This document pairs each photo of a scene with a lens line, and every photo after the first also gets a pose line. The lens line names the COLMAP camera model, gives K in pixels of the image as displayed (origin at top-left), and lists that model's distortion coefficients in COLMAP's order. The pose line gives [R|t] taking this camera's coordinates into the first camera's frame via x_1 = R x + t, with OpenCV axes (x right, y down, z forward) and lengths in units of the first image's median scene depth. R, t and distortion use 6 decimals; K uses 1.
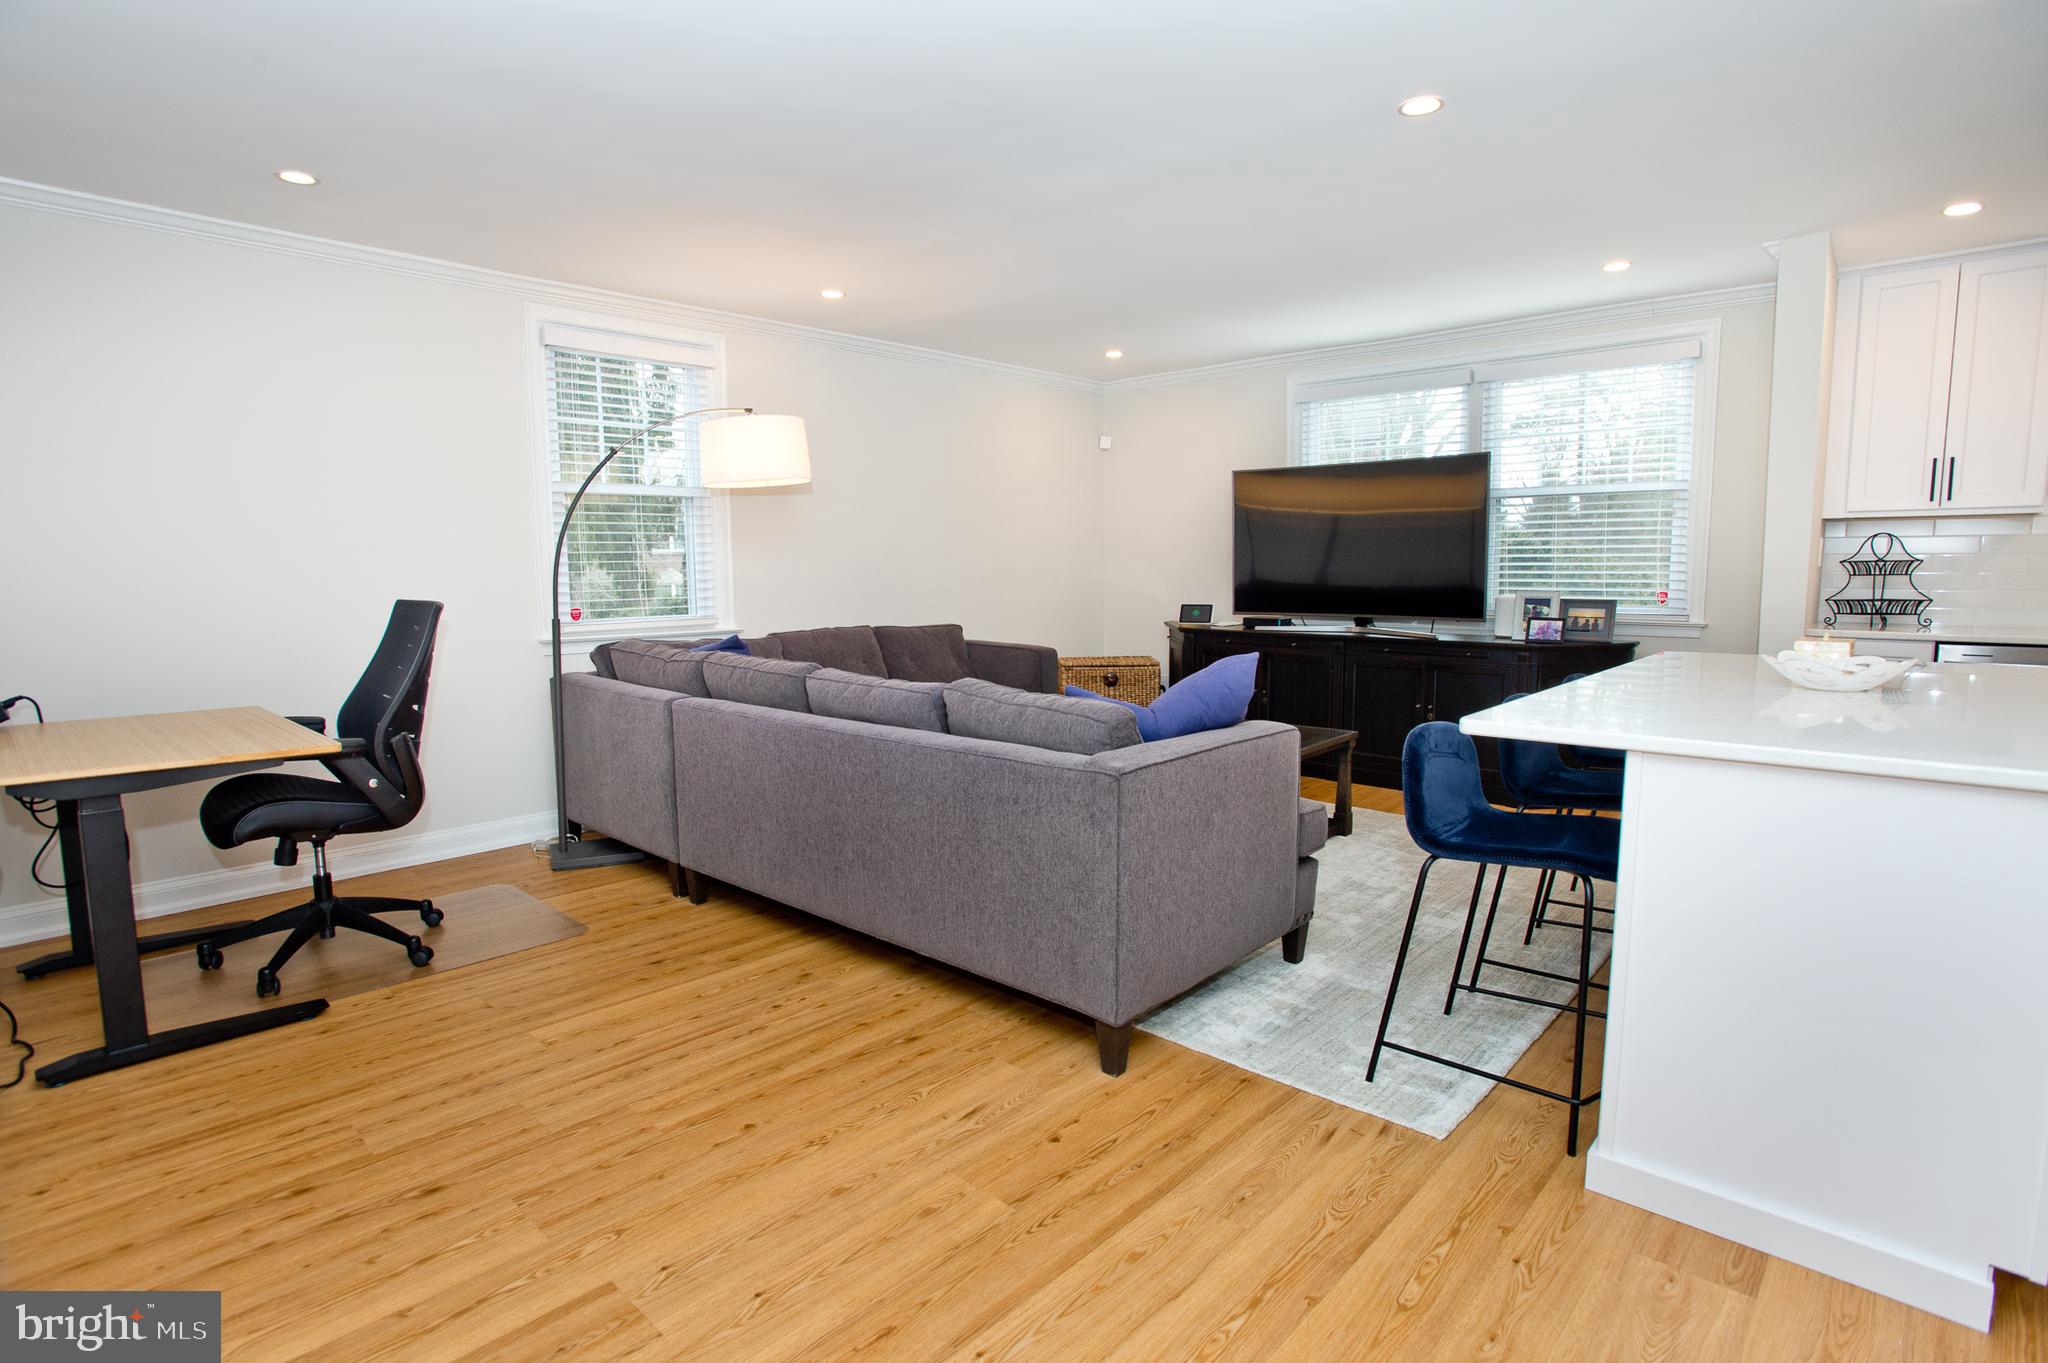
lens RADIAL K [[1044.1, 0, 1036.0], [0, 1044.1, 671.3], [0, 0, 1]] dist [-0.044638, 0.018279]
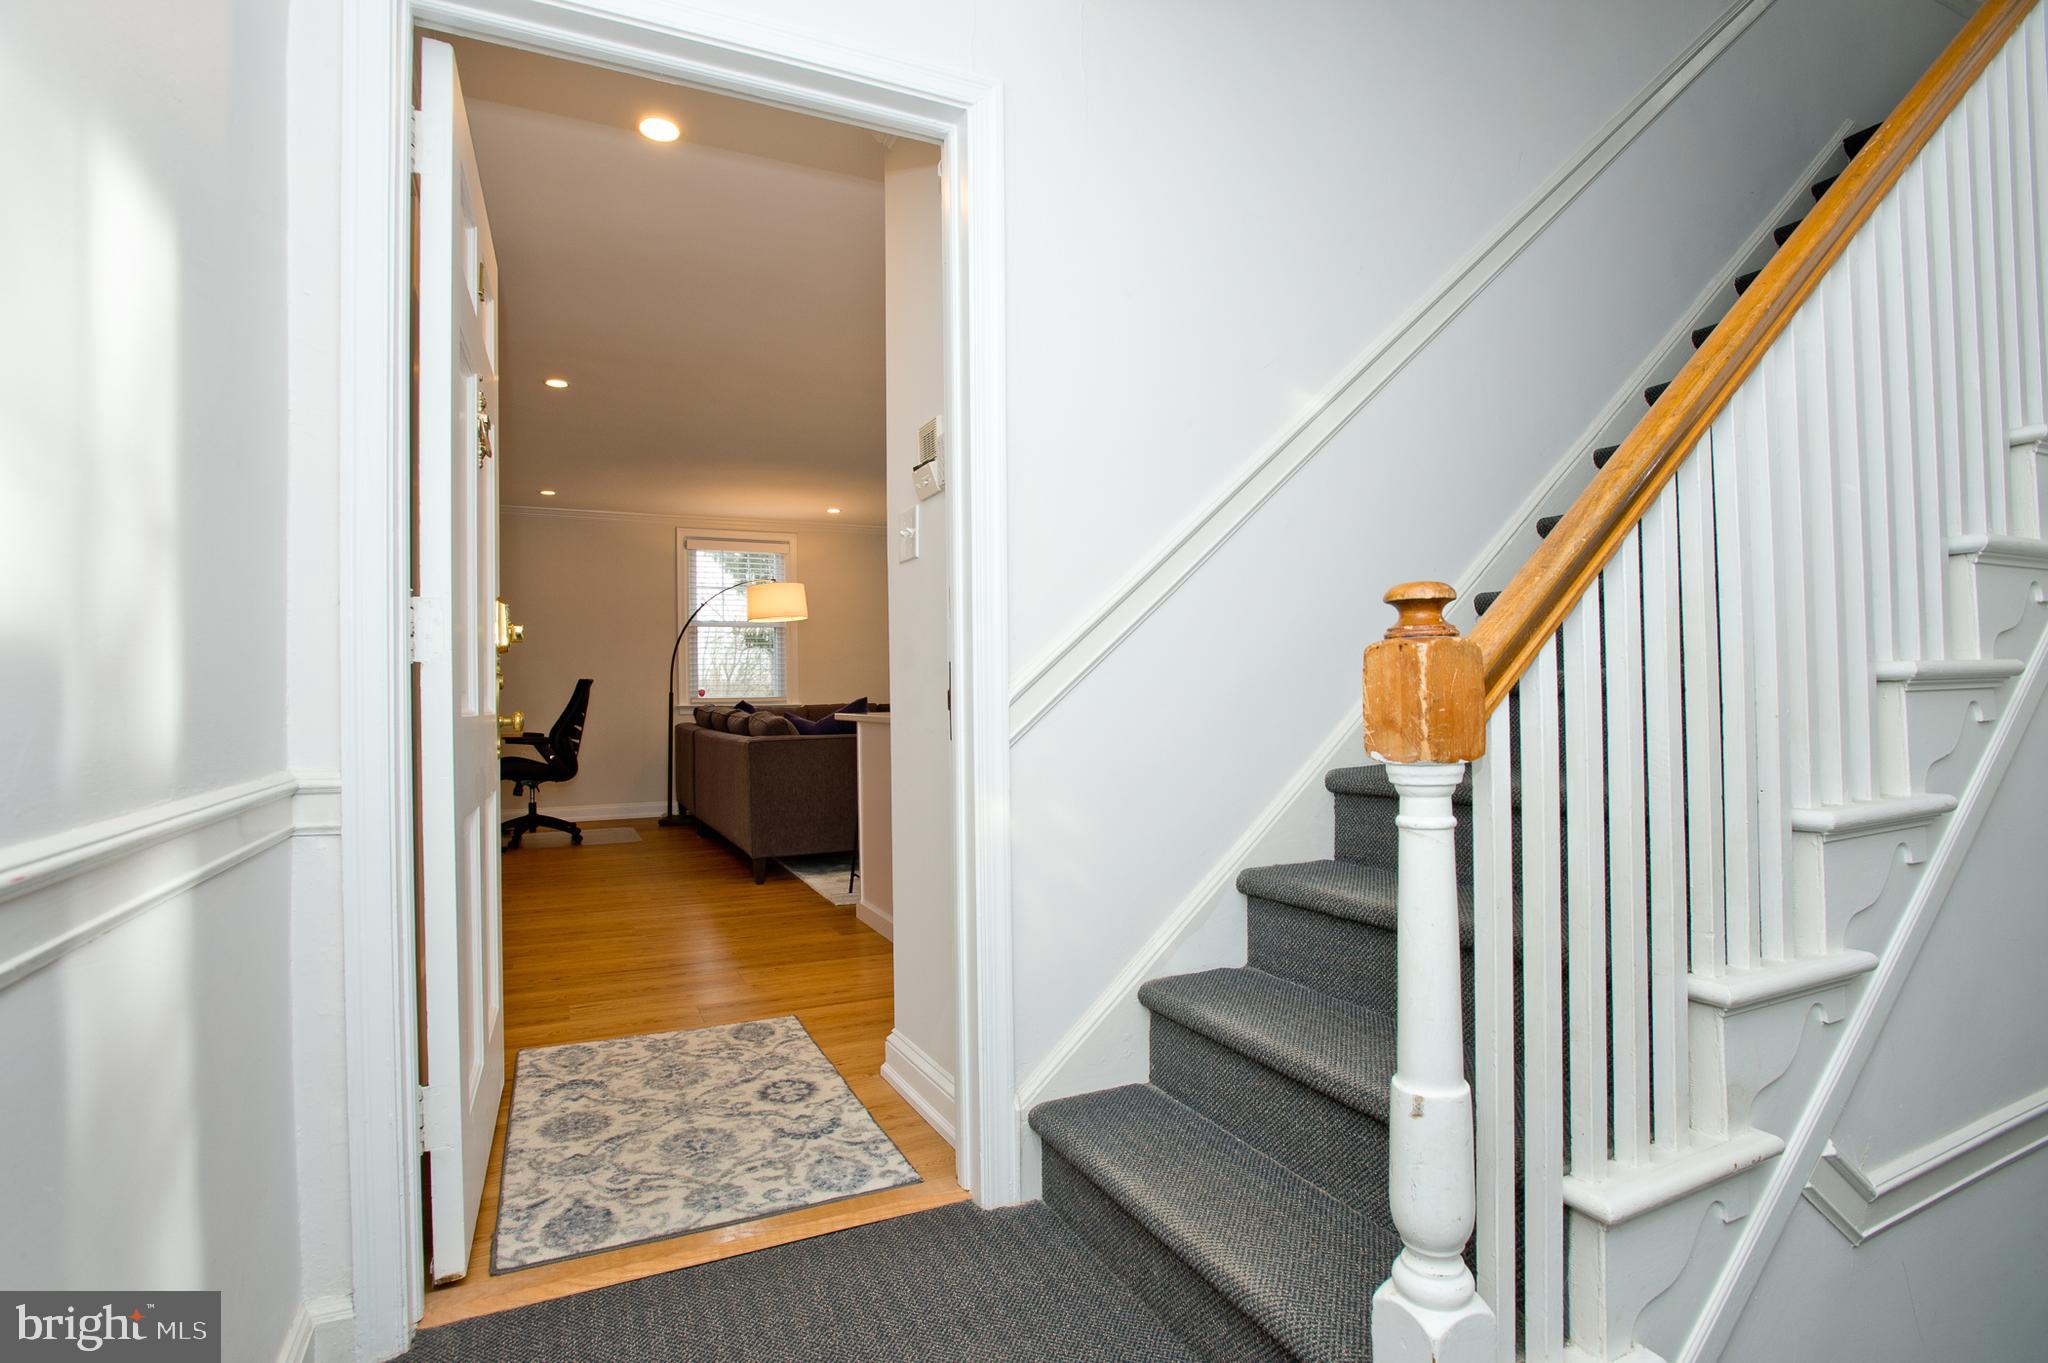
lens RADIAL K [[1044.1, 0, 1024.1], [0, 1044.1, 678.7], [0, 0, 1]] dist [-0.044638, 0.018279]
pose [[0.912255, -0.009844, -0.409505, 0.926527], [-0.039081, 0.993059, -0.110932, 0.110325], [0.407755, 0.117202, 0.905538, -0.480687]]
